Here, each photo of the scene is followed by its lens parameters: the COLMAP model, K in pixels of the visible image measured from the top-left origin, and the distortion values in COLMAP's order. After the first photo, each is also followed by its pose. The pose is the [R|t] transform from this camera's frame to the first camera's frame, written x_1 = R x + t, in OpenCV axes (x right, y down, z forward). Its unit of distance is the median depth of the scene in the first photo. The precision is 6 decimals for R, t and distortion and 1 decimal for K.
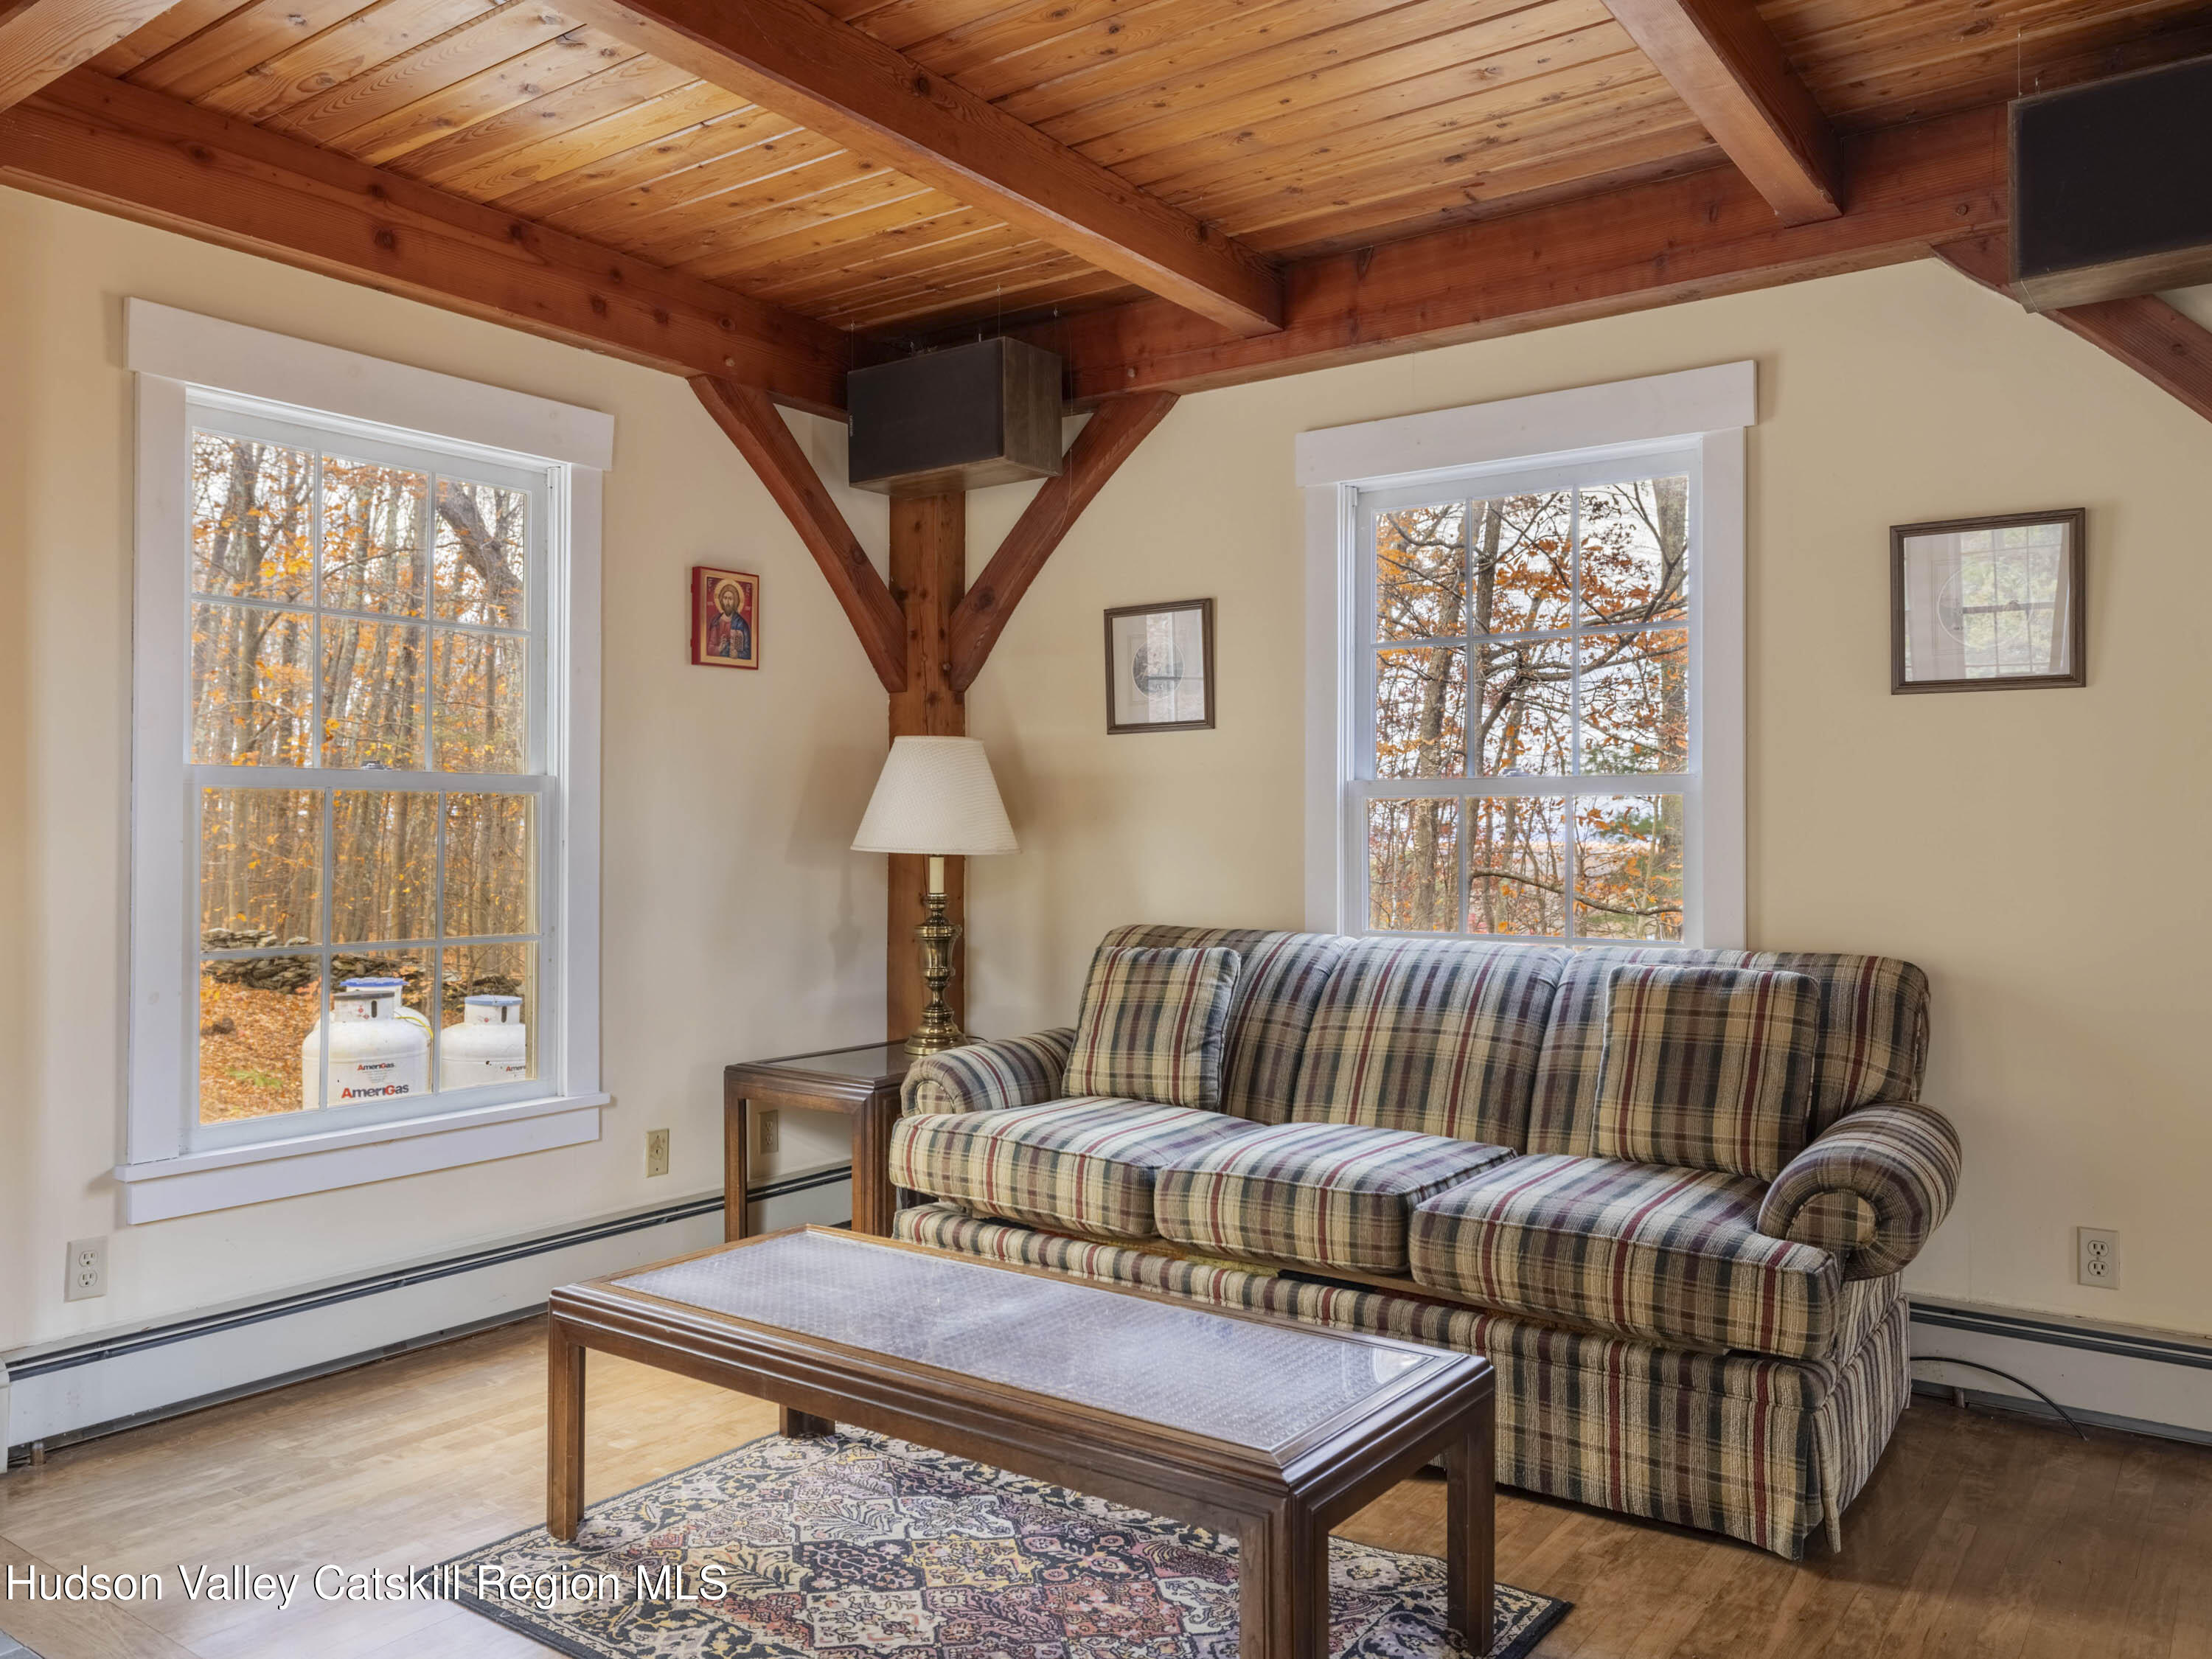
lens RADIAL K [[1645.7, 0, 1109.8], [0, 1645.7, 834.7], [0, 0, 1]] dist [-0.009347, 0.006355]
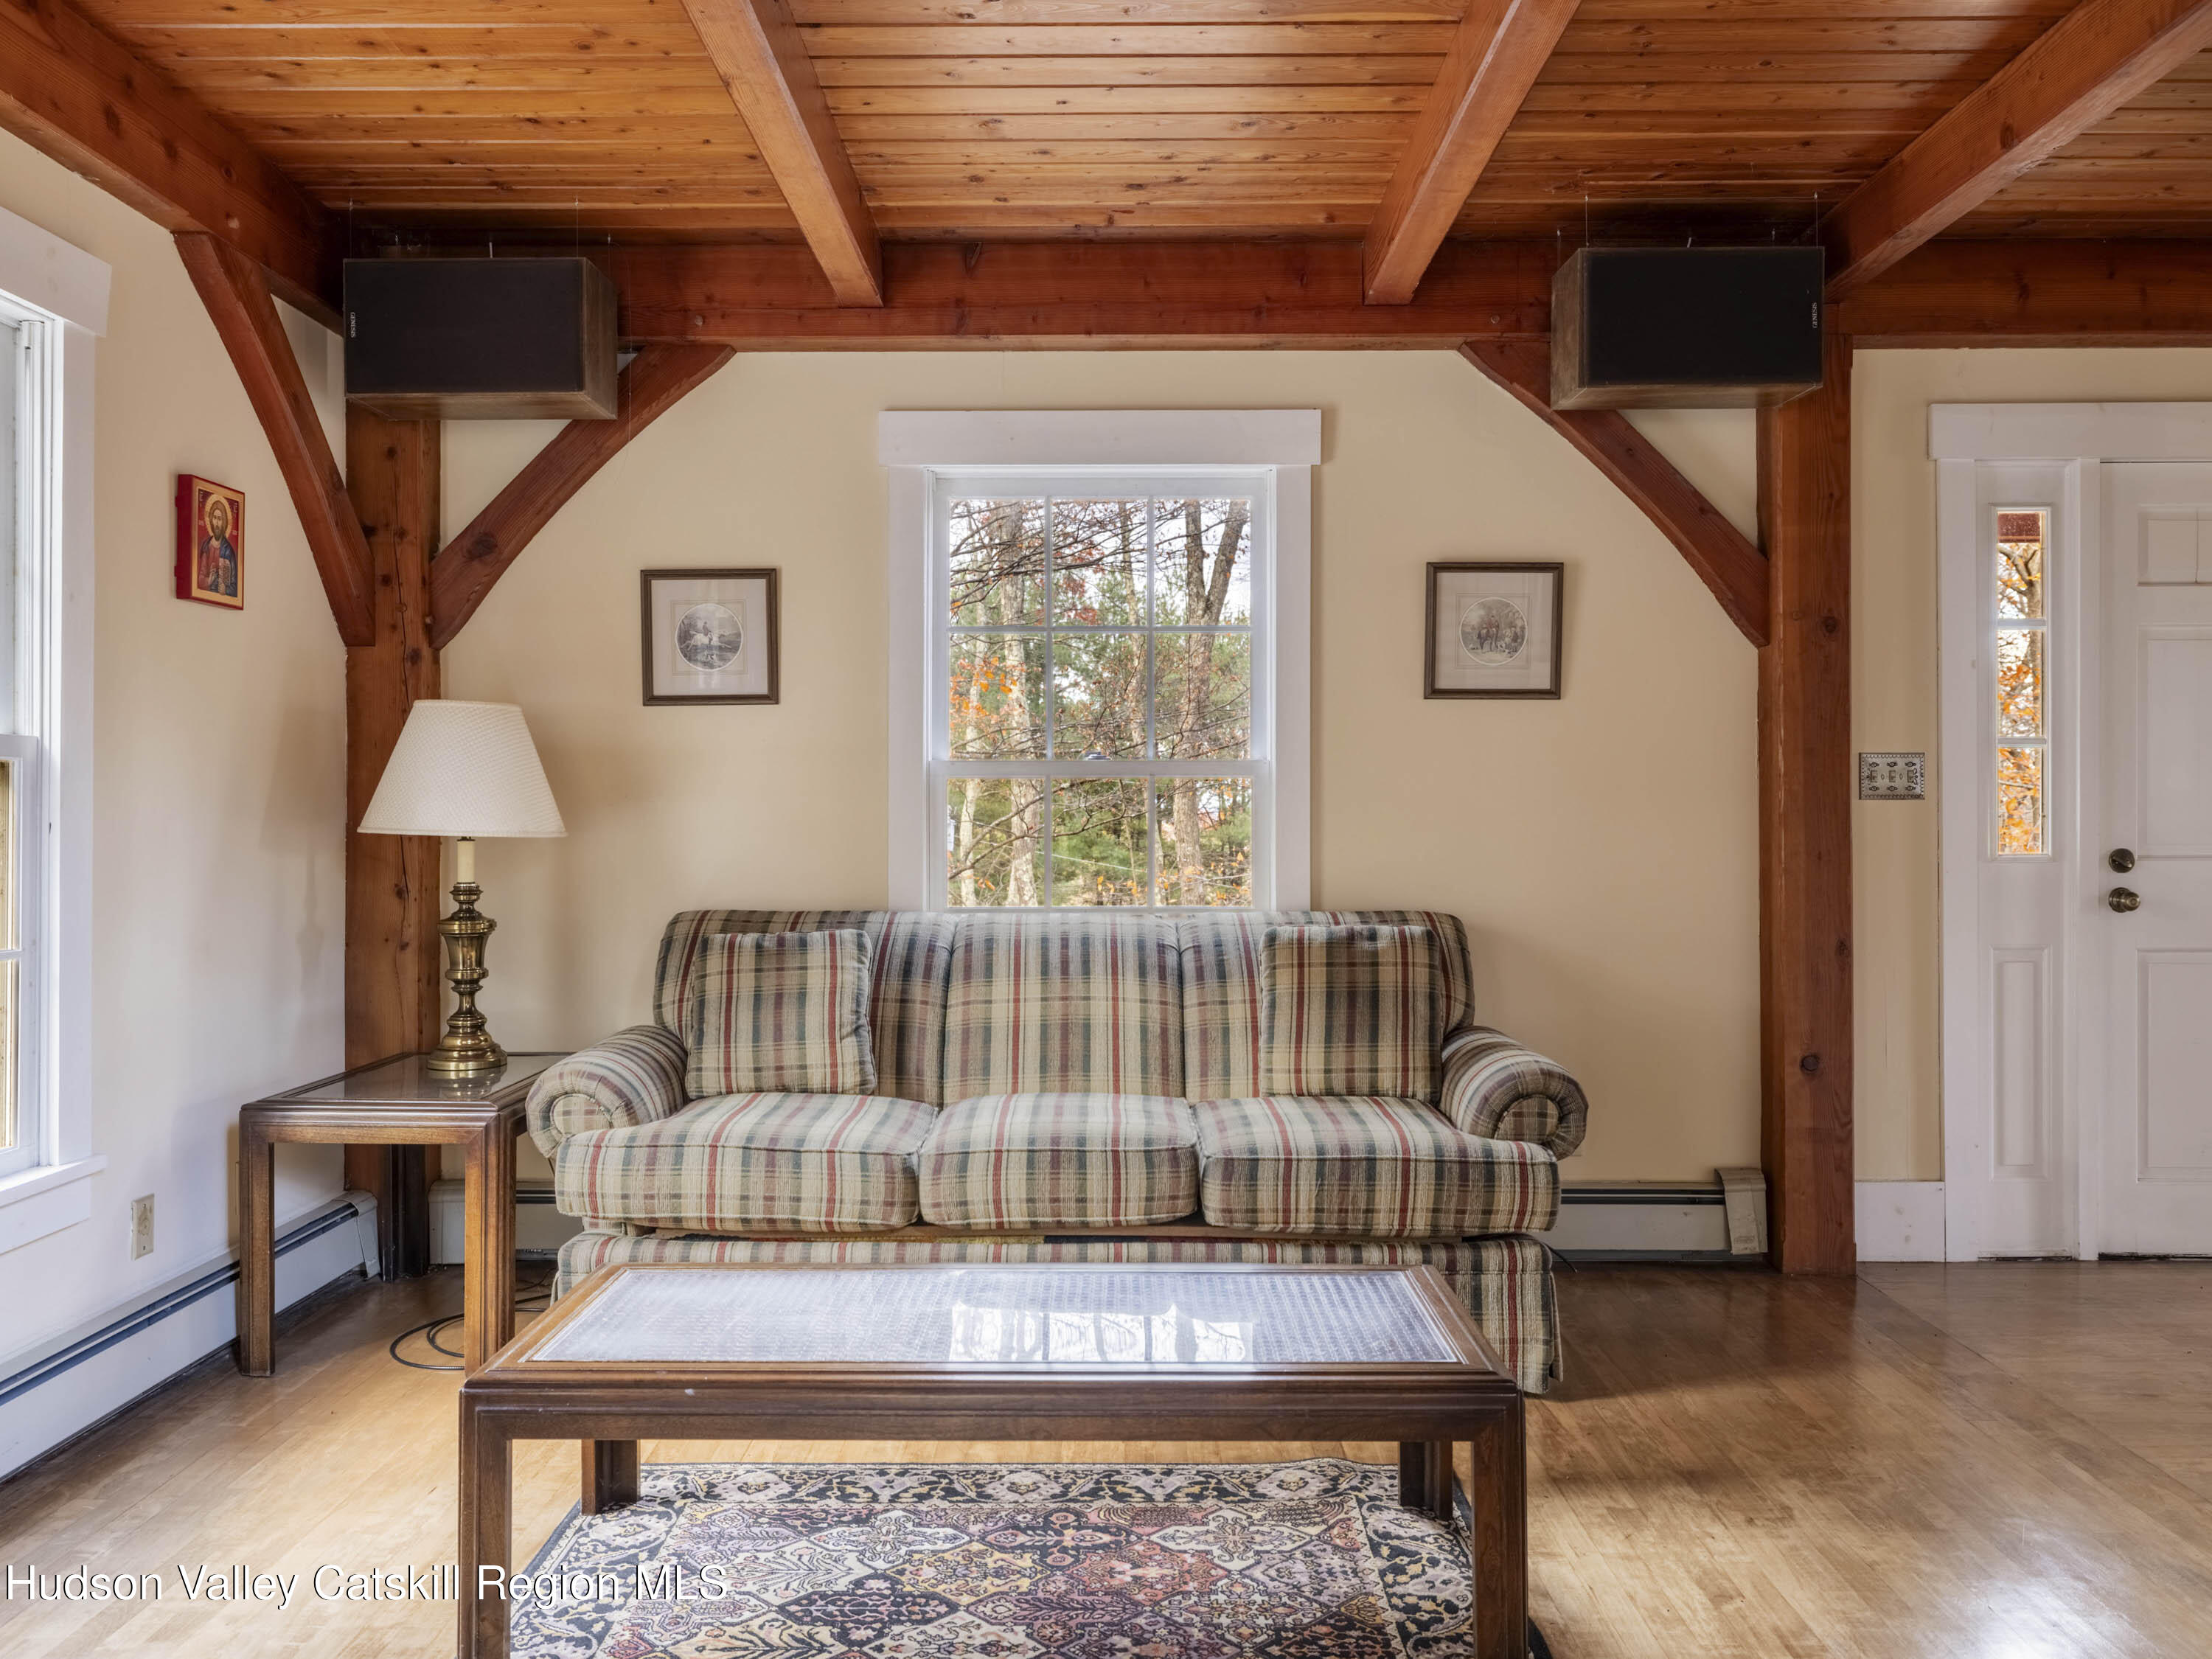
lens RADIAL K [[1645.7, 0, 1121.3], [0, 1645.7, 818.7], [0, 0, 1]] dist [-0.009347, 0.006355]
pose [[0.814508, -0.003781, 0.580140, -0.391881], [0.002284, 0.999992, 0.003311, -0.000081], [-0.580148, -0.001372, 0.814510, 0.116298]]
